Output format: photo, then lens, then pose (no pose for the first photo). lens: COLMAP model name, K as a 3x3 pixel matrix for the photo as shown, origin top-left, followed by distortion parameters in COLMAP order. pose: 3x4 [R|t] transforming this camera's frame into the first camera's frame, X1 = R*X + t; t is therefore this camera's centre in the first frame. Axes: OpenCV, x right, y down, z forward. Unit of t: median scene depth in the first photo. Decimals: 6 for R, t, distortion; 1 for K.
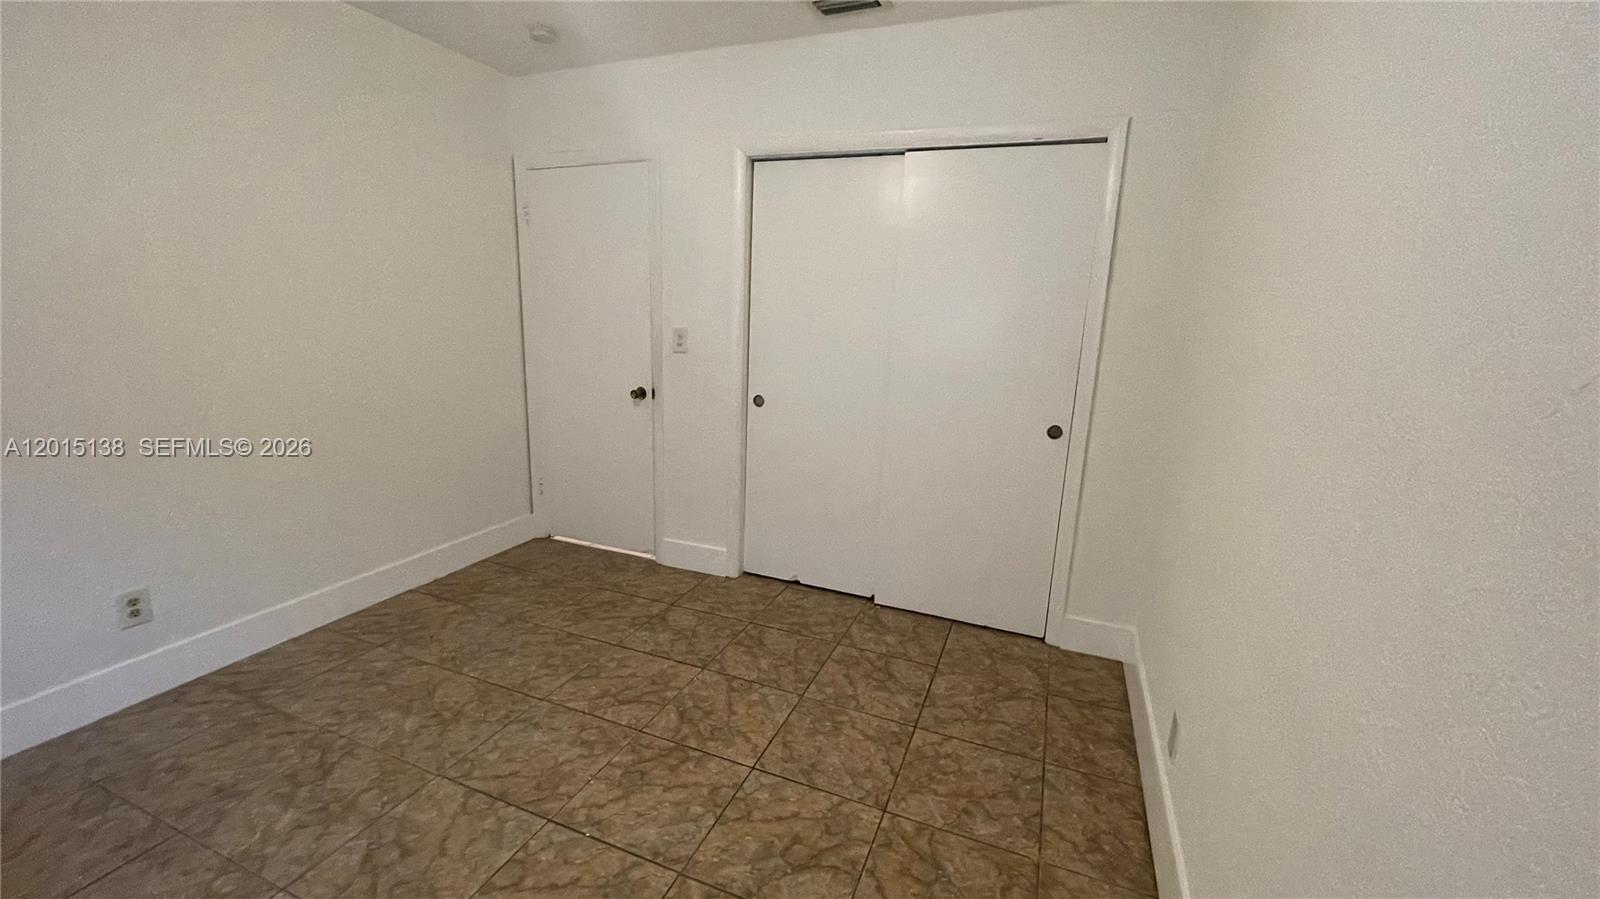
lens RADIAL K [[646.7, 0, 797.2], [0, 646.7, 452.7], [0, 0, 1]] dist [-0.005574, 0.002089]
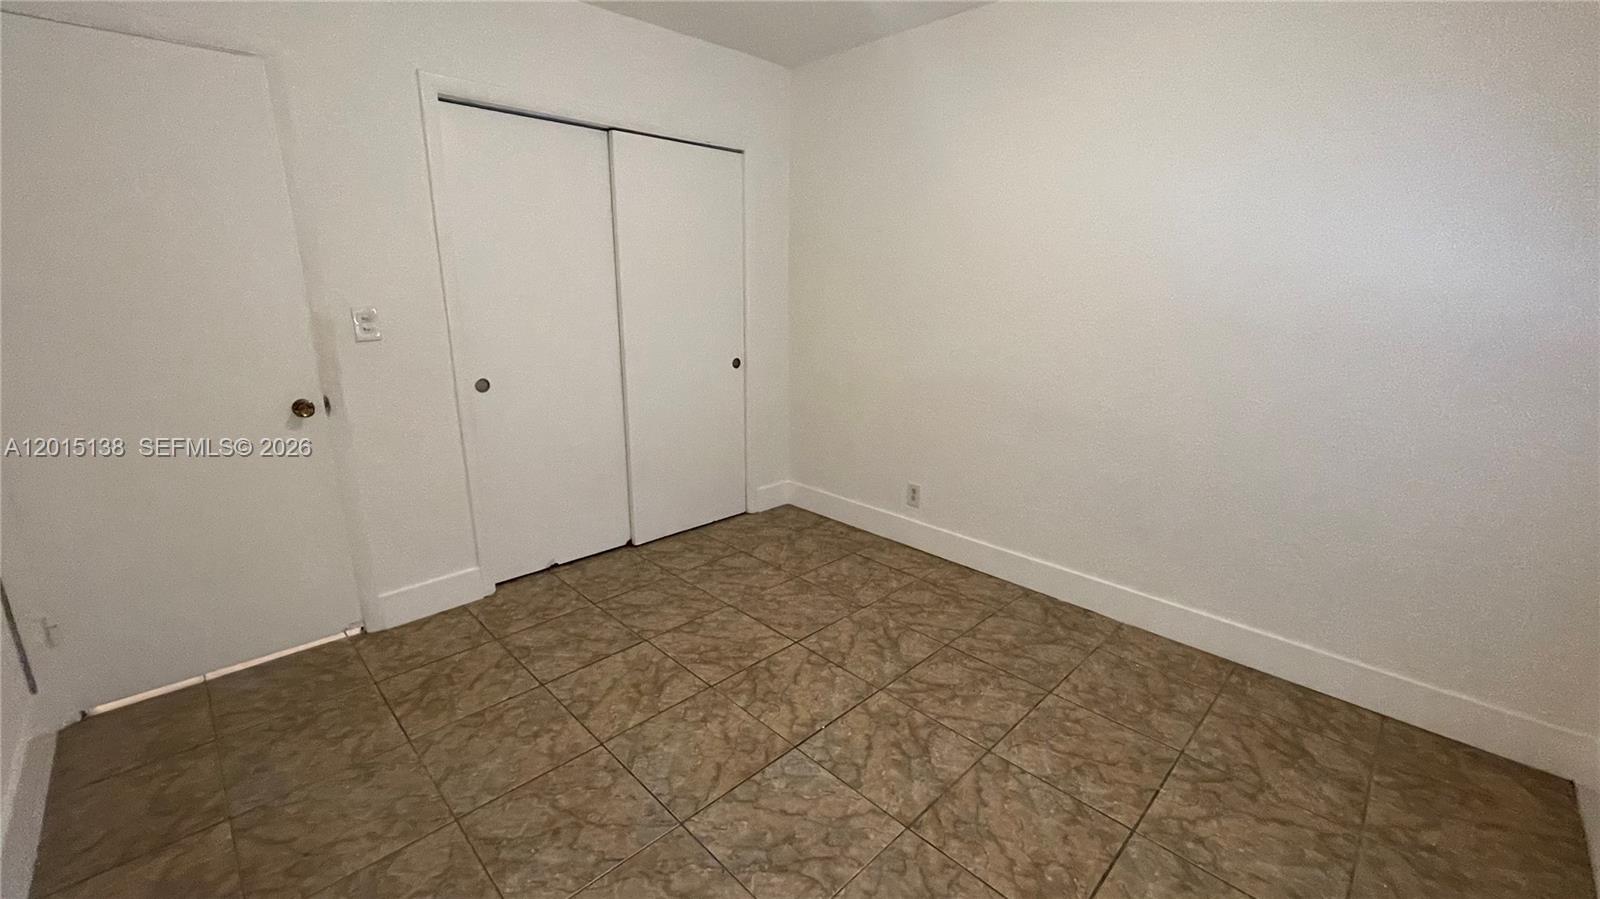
lens RADIAL K [[646.7, 0, 786.9], [0, 646.7, 457.1], [0, 0, 1]] dist [-0.005574, 0.002089]
pose [[0.399235, -0.268174, 0.876752, -0.827458], [0.209986, 0.957594, 0.197282, -0.088908], [-0.892478, 0.105344, 0.438617, 0.316250]]
